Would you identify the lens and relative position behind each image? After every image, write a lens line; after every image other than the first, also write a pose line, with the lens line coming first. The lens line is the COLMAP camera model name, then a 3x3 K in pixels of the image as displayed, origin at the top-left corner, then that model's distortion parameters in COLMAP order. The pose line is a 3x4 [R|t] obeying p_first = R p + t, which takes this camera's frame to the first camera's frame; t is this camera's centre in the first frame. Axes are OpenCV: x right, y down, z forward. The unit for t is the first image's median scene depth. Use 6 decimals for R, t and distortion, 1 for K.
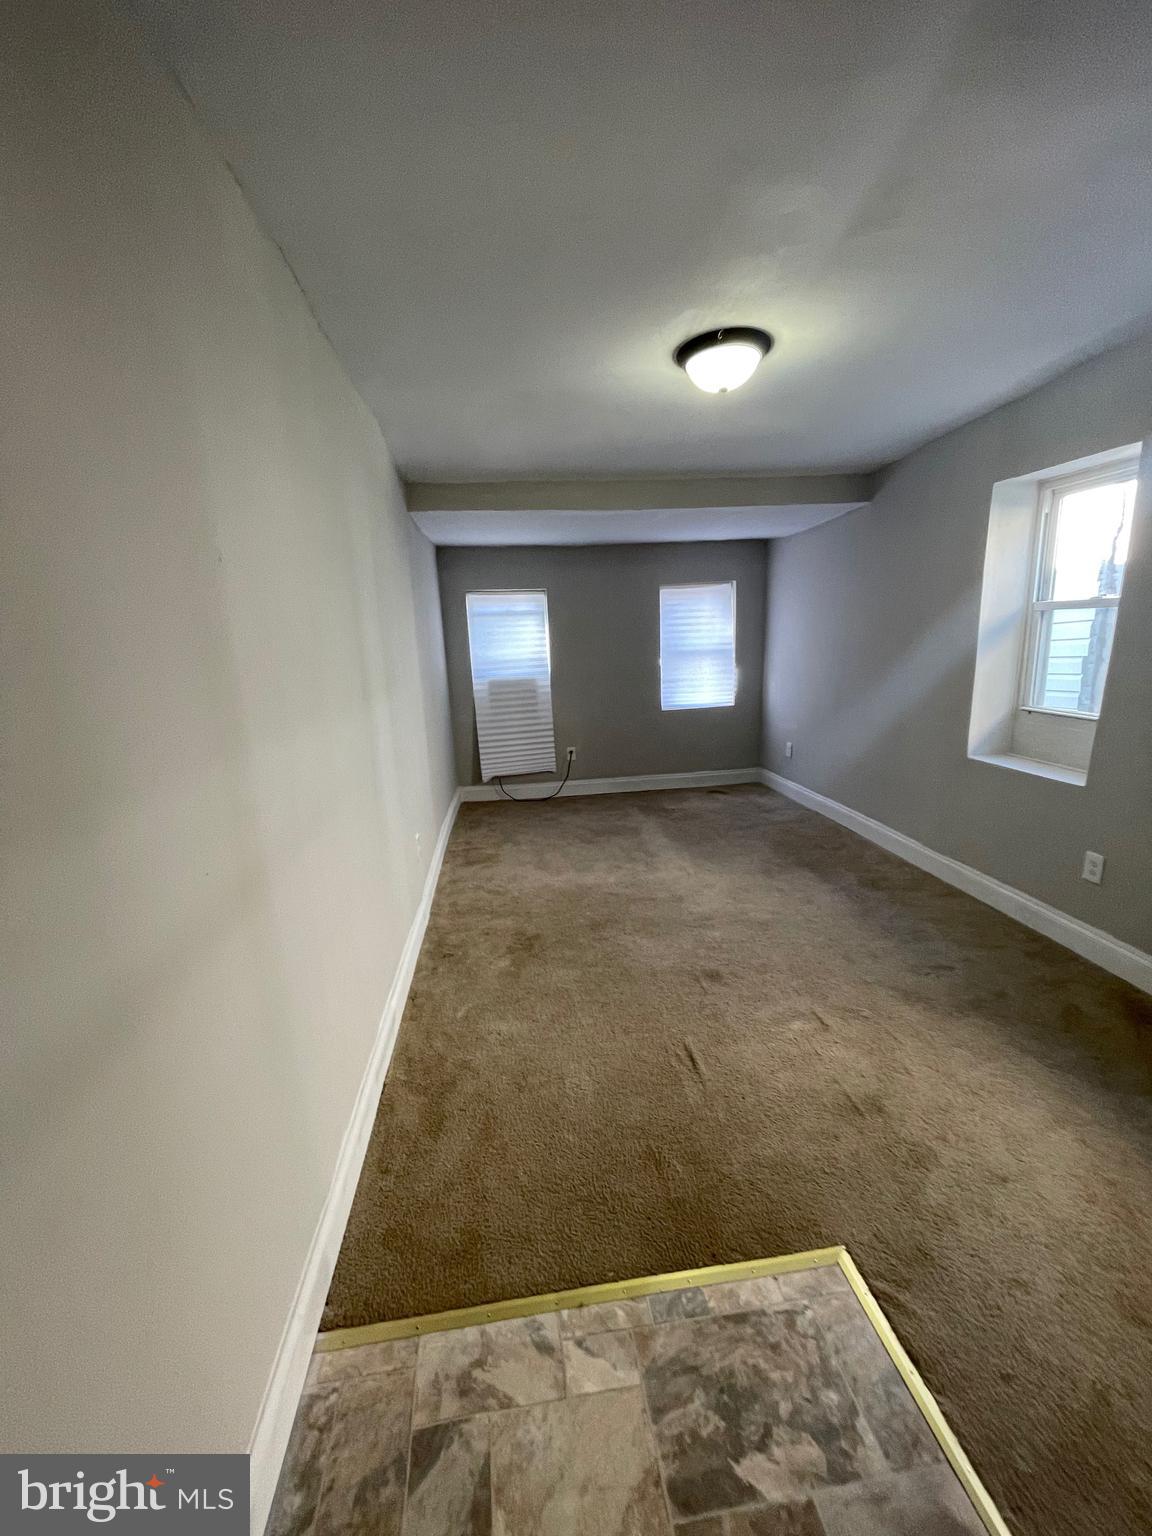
lens RADIAL K [[612.6, 0, 567.6], [0, 612.6, 767.5], [0, 0, 1]] dist [-0.002446, -0.000293]
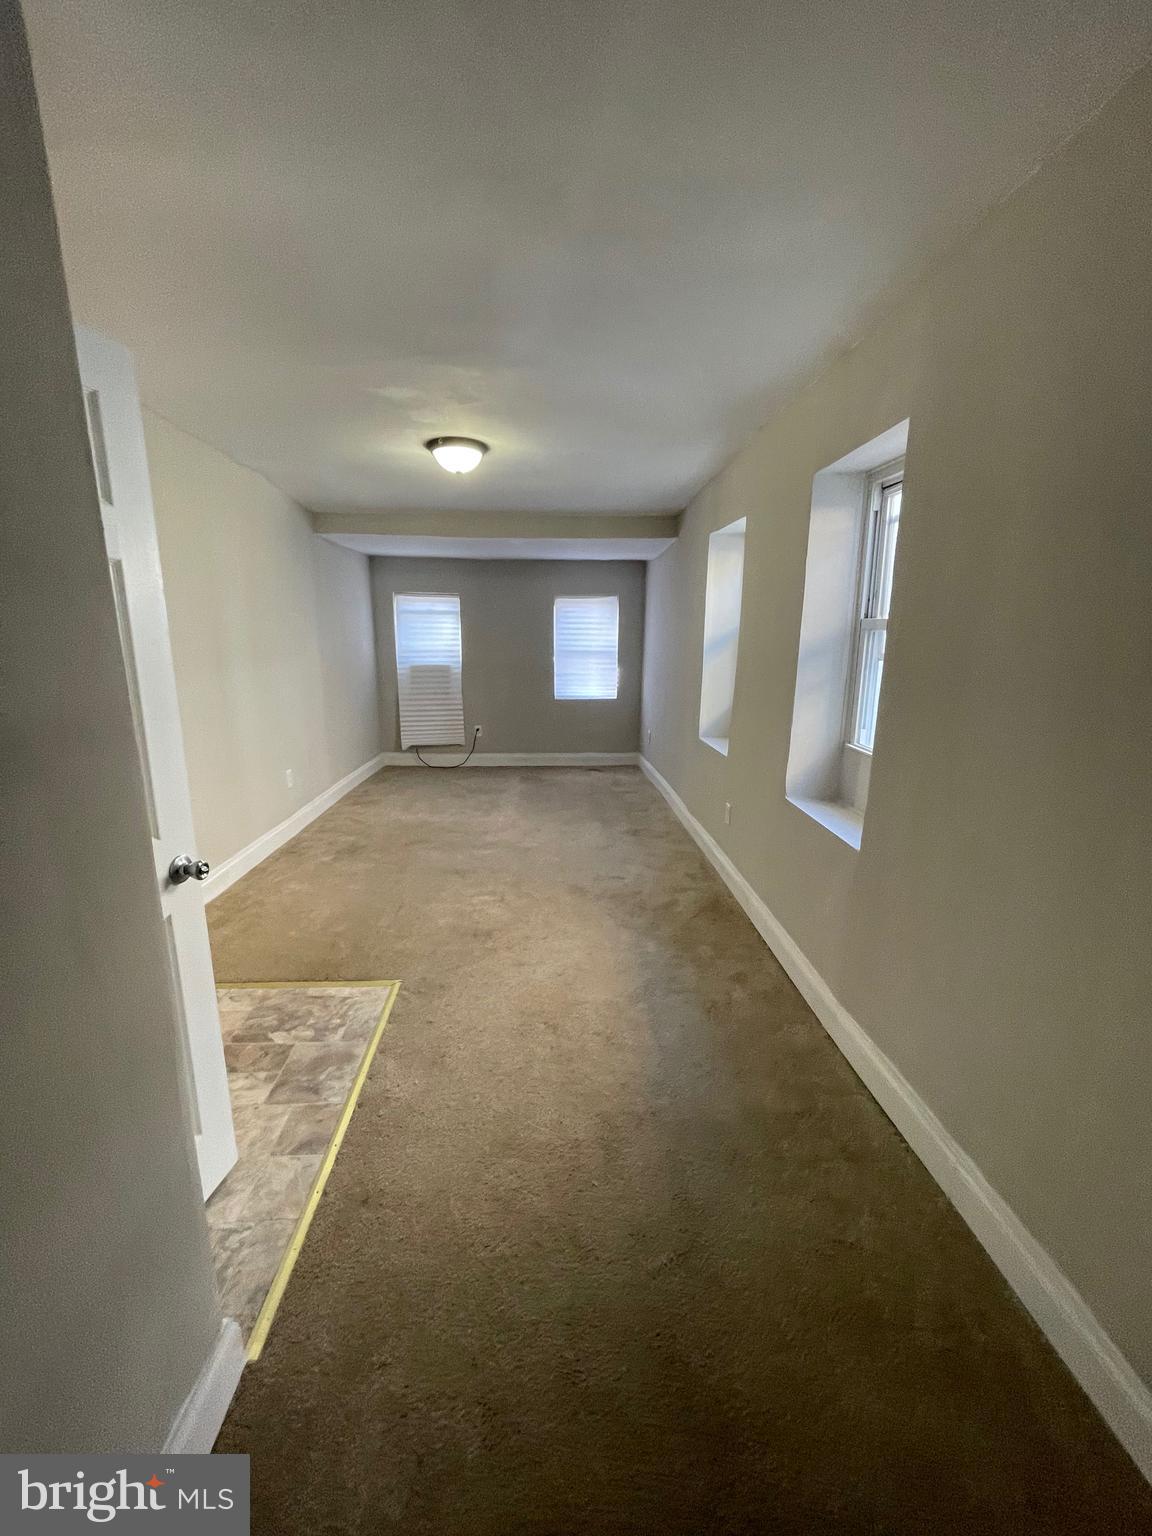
lens RADIAL K [[612.6, 0, 567.6], [0, 612.6, 767.5], [0, 0, 1]] dist [-0.002446, -0.000293]
pose [[0.996482, 0.061967, -0.056430, 0.279726], [-0.061832, 0.998078, 0.004129, 0.036654], [0.056578, -0.000625, 0.998398, -0.210232]]
